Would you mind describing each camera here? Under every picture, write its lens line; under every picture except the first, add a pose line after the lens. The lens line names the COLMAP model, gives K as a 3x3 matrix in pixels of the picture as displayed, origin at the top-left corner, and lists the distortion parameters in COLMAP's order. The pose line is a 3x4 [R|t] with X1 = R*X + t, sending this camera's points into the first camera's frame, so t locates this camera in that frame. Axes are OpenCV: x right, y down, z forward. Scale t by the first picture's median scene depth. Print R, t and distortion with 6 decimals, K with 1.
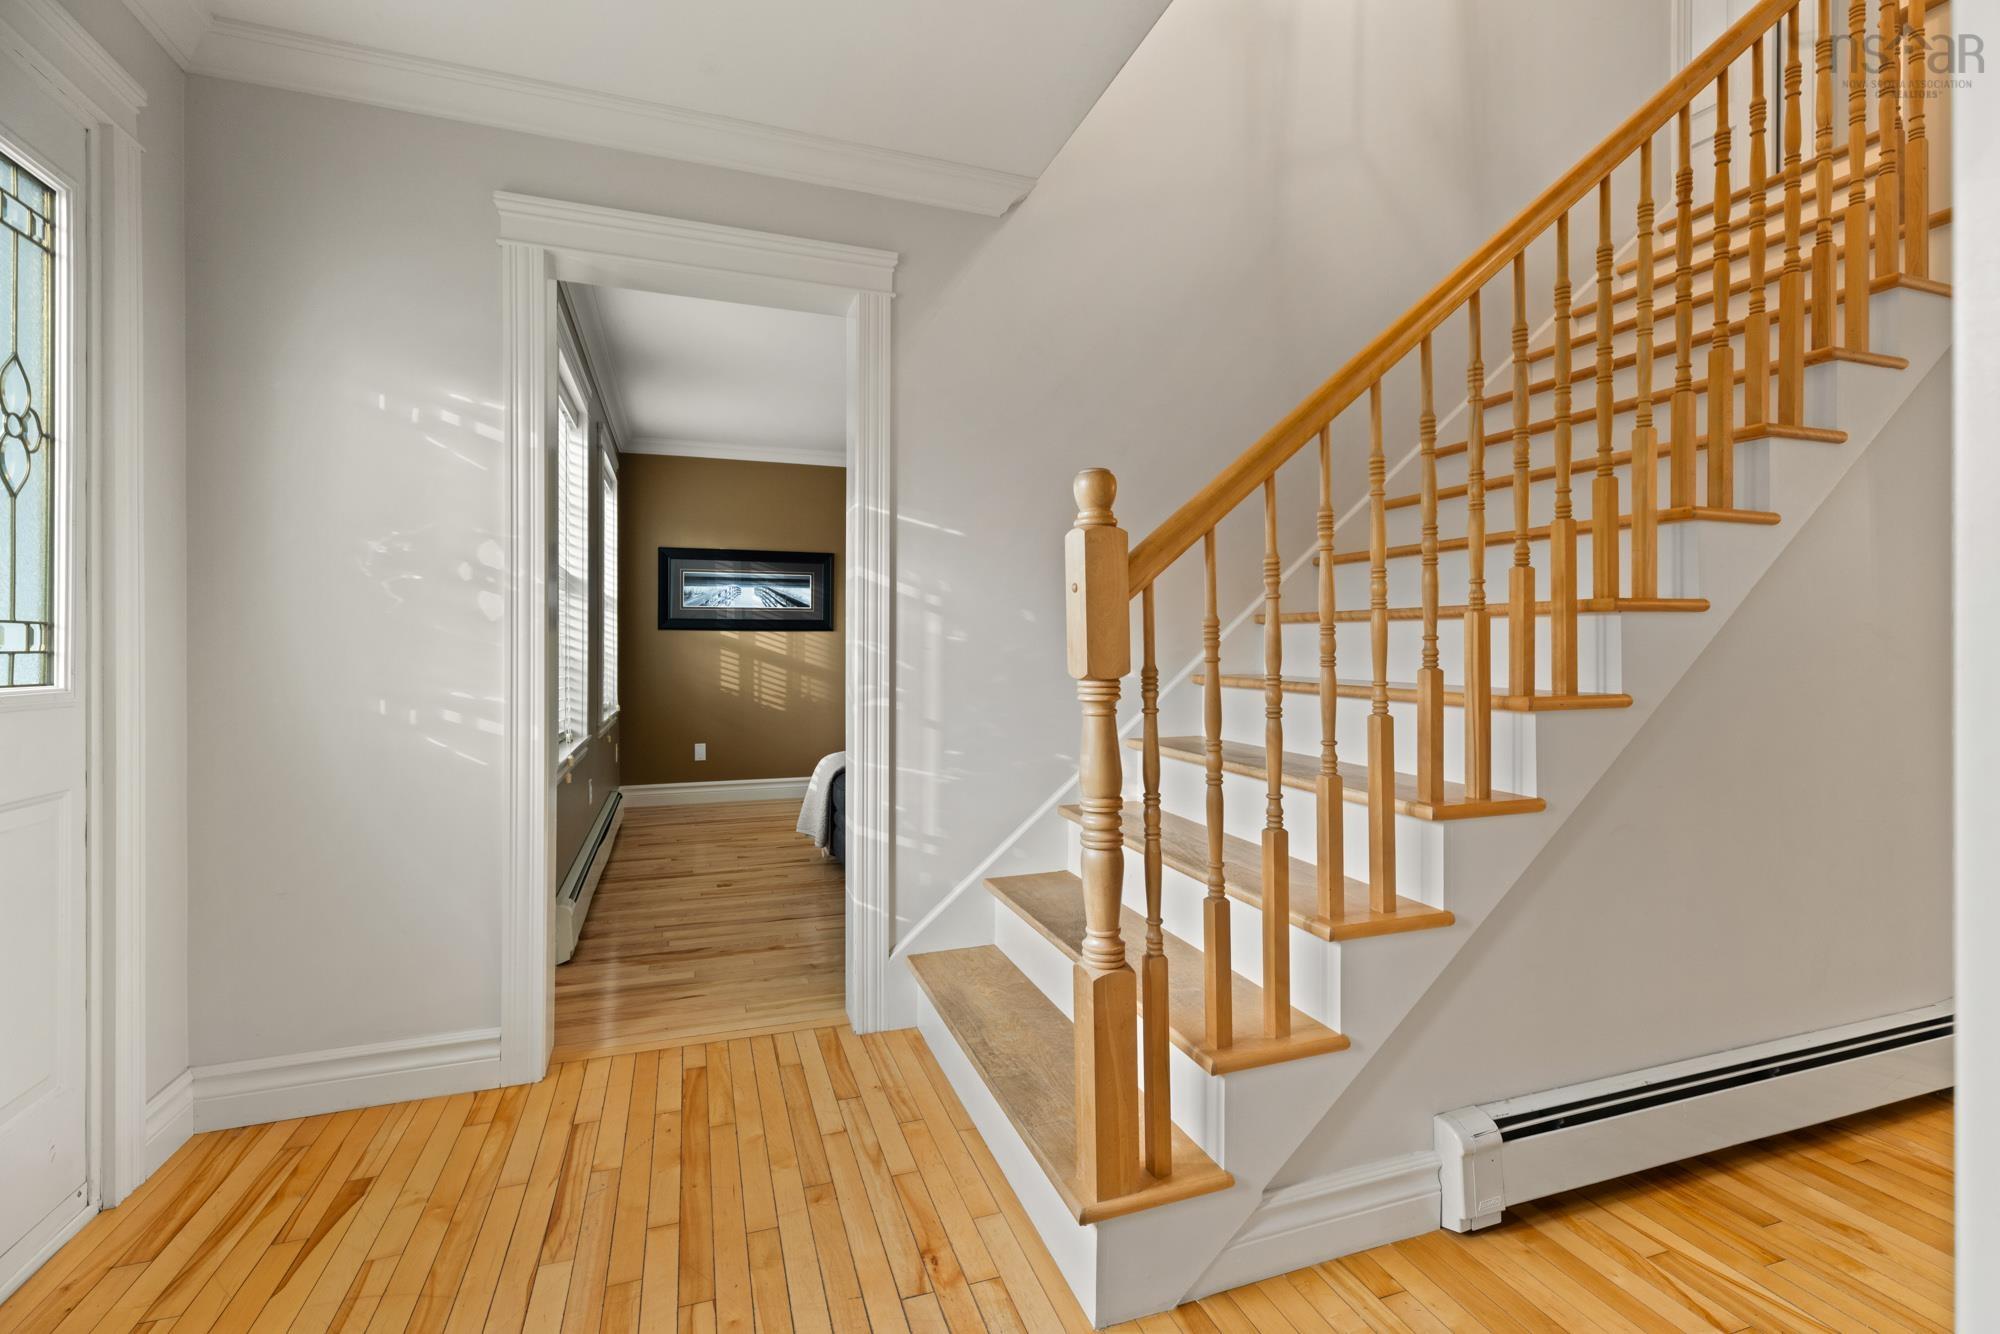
lens RADIAL K [[909.5, 0, 1005.4], [0, 909.5, 640.6], [0, 0, 1]] dist [0.009870, -0.000249]
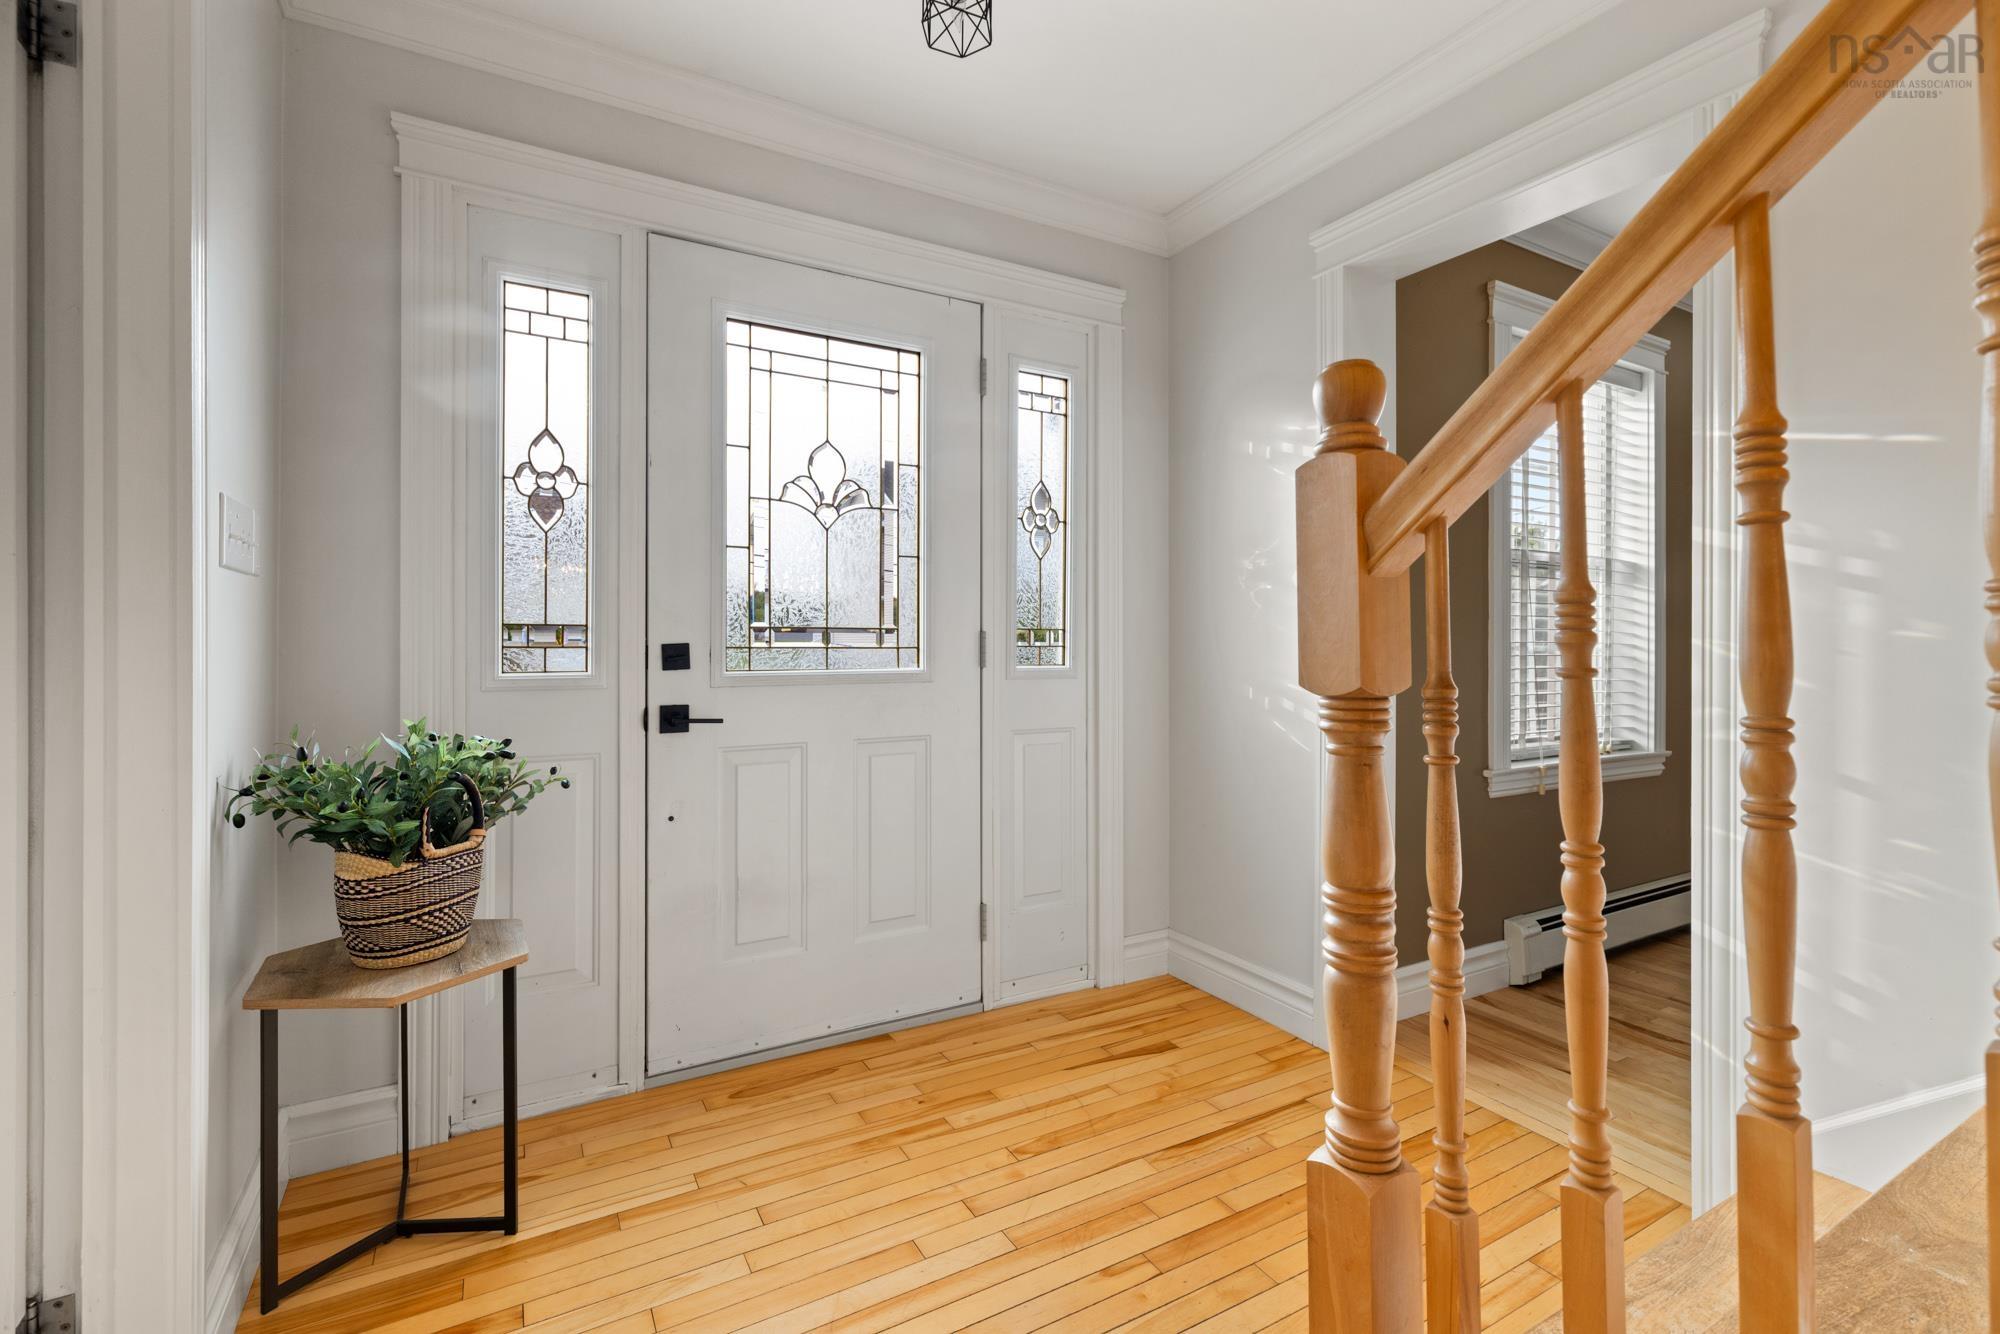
lens RADIAL K [[909.5, 0, 1011.3], [0, 909.5, 635.5], [0, 0, 1]] dist [0.009870, -0.000249]
pose [[0.171647, -0.004815, -0.985147, 0.565605], [0.000586, 0.999988, -0.004785, 0.000572], [0.985158, 0.000244, 0.171647, 0.543106]]
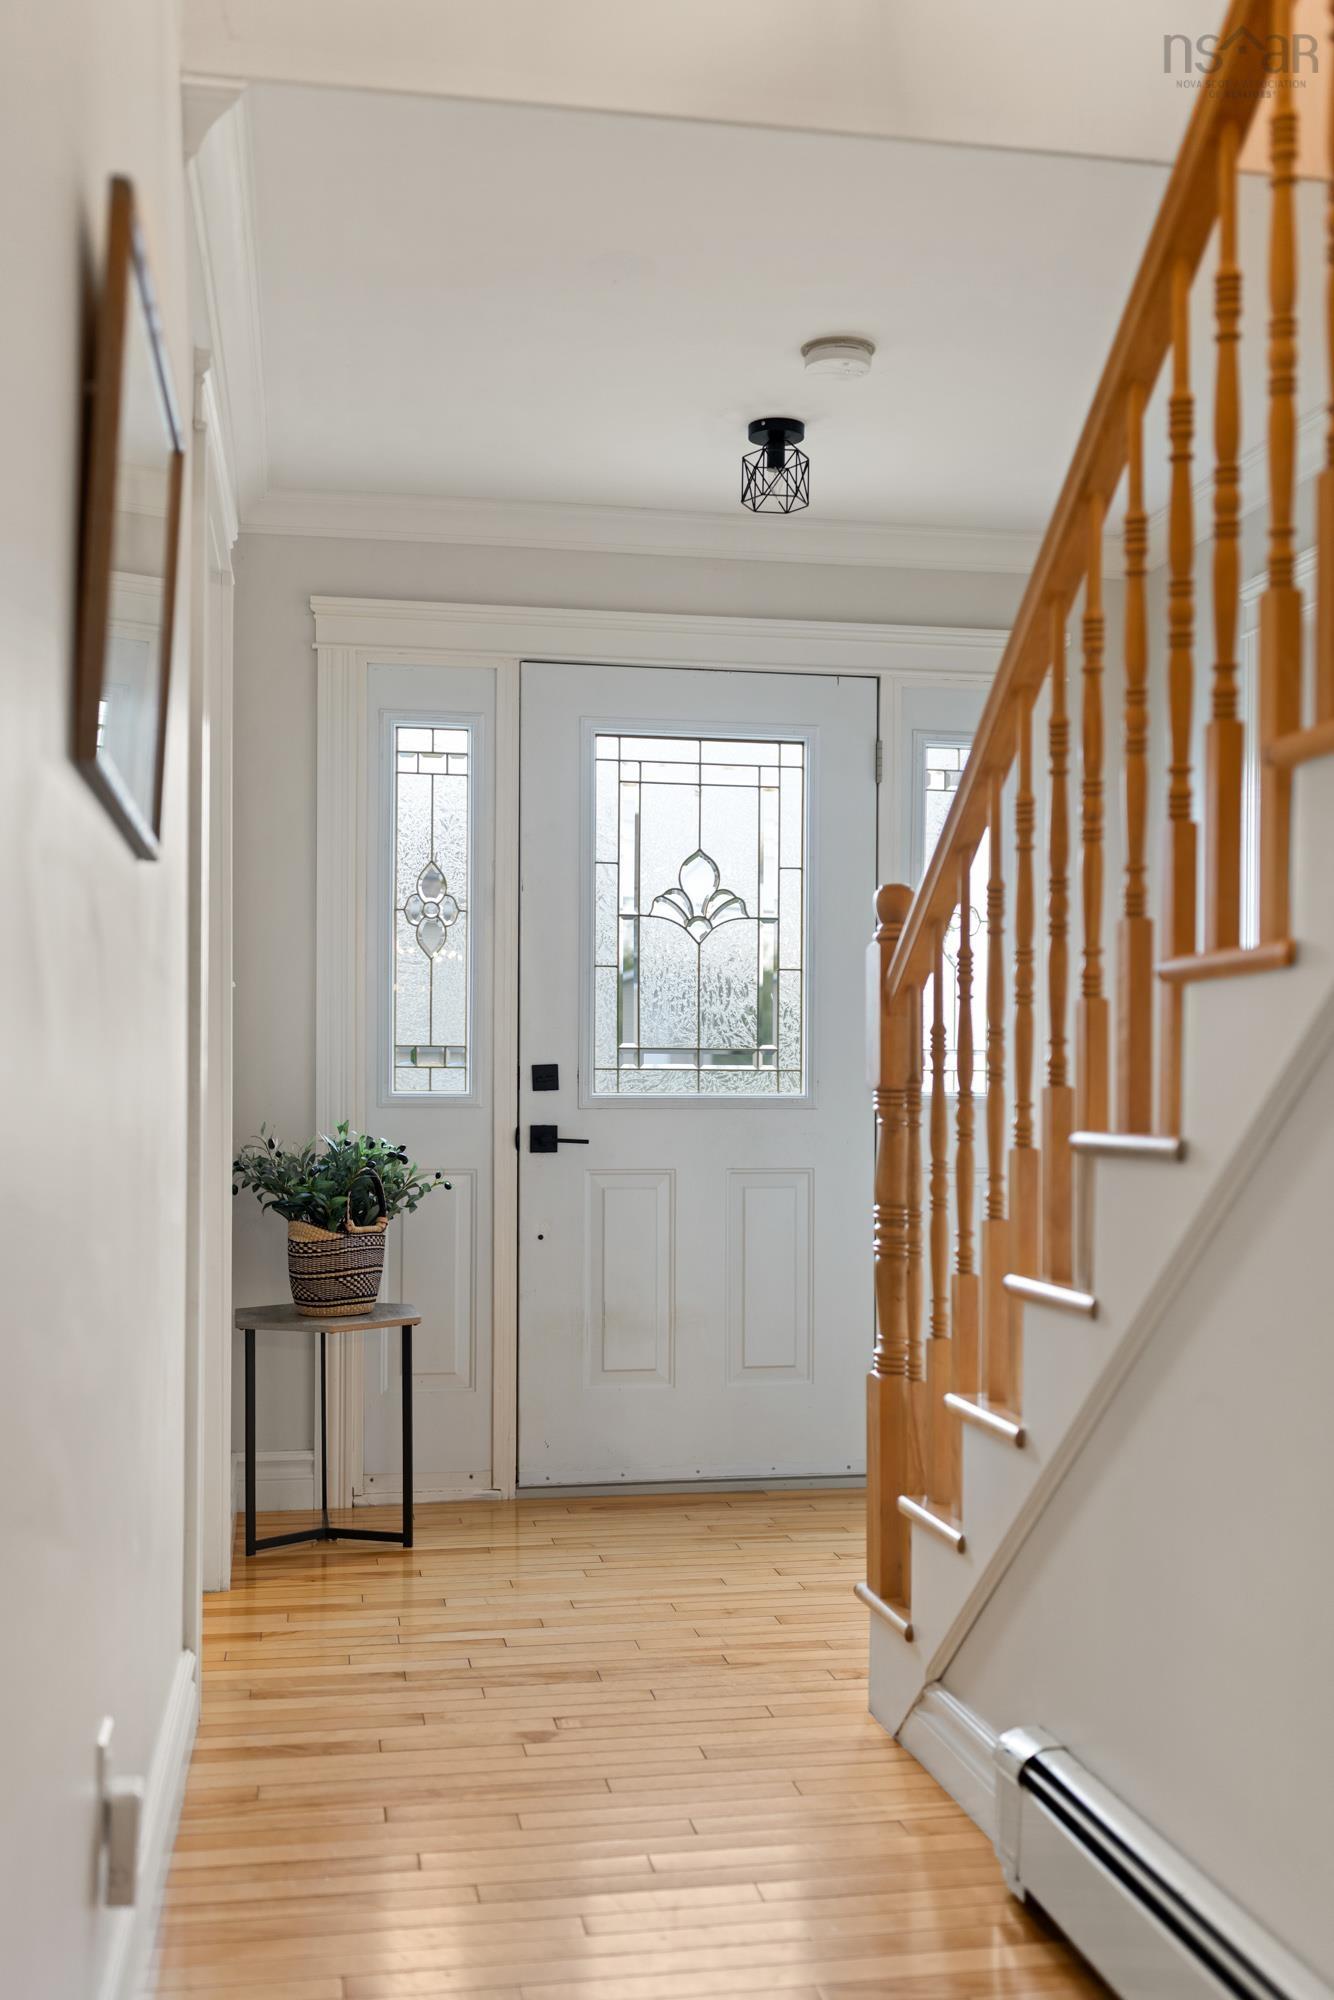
lens RADIAL K [[1887.4, 0, 669.4], [0, 1887.4, 1014.7], [0, 0, 1]] dist [0.046678, 0.000000]
pose [[-0.158394, -0.031132, -0.986885, 1.783944], [-0.000614, 0.999506, -0.031432, 0.017912], [0.987376, -0.004372, -0.158335, 0.880037]]
